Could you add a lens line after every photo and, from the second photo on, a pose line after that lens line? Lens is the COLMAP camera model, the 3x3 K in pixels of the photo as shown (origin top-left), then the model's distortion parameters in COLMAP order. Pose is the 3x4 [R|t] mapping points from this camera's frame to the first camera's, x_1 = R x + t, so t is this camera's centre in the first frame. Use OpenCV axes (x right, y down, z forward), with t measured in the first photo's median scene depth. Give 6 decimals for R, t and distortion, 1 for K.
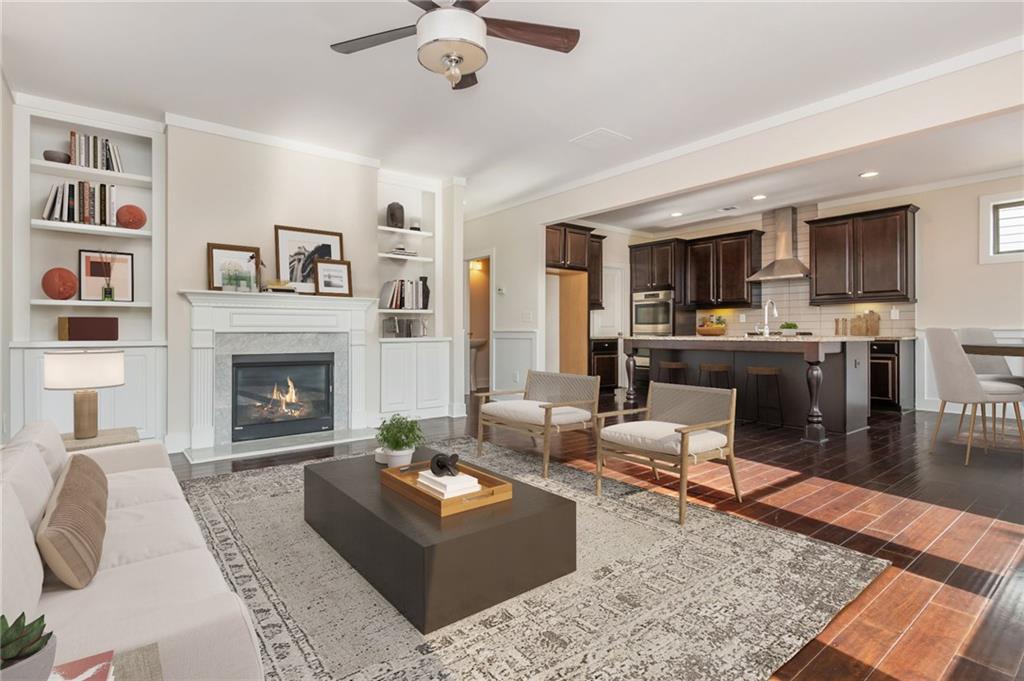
lens RADIAL K [[503.4, 0, 509.4], [0, 503.4, 332.9], [0, 0, 1]] dist [0.001206, 0.000083]
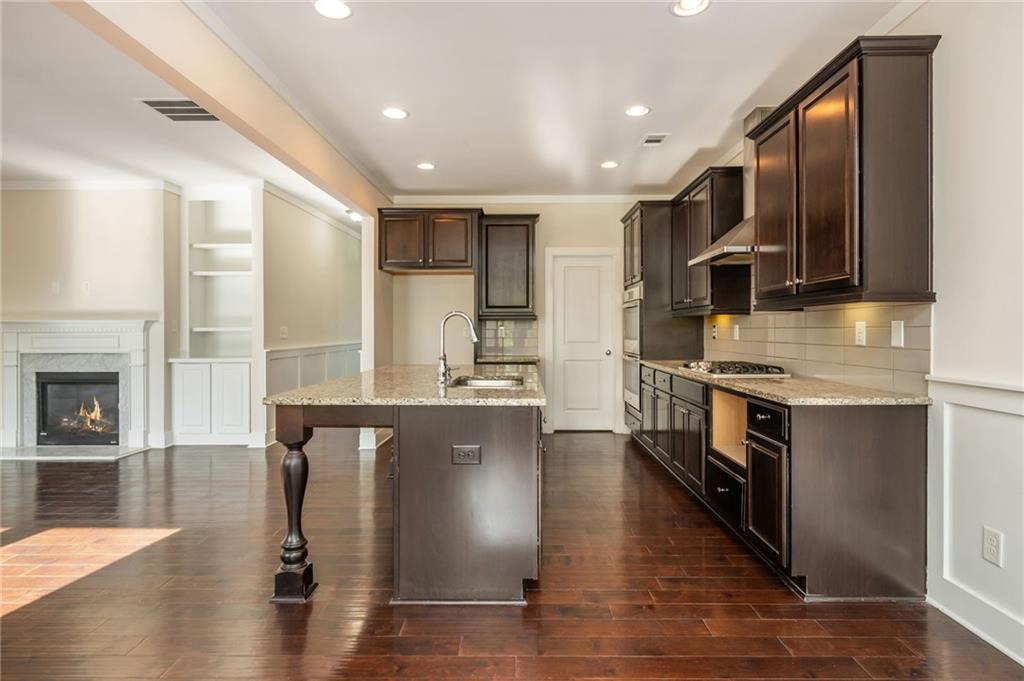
lens RADIAL K [[536.0, 0, 514.9], [0, 536.0, 334.9], [0, 0, 1]] dist [0.000980, 0.000179]
pose [[0.777380, 0.004262, -0.629017, 1.036208], [-0.000478, 0.999981, 0.006185, -0.048643], [0.629031, -0.004507, 0.777367, 0.660653]]
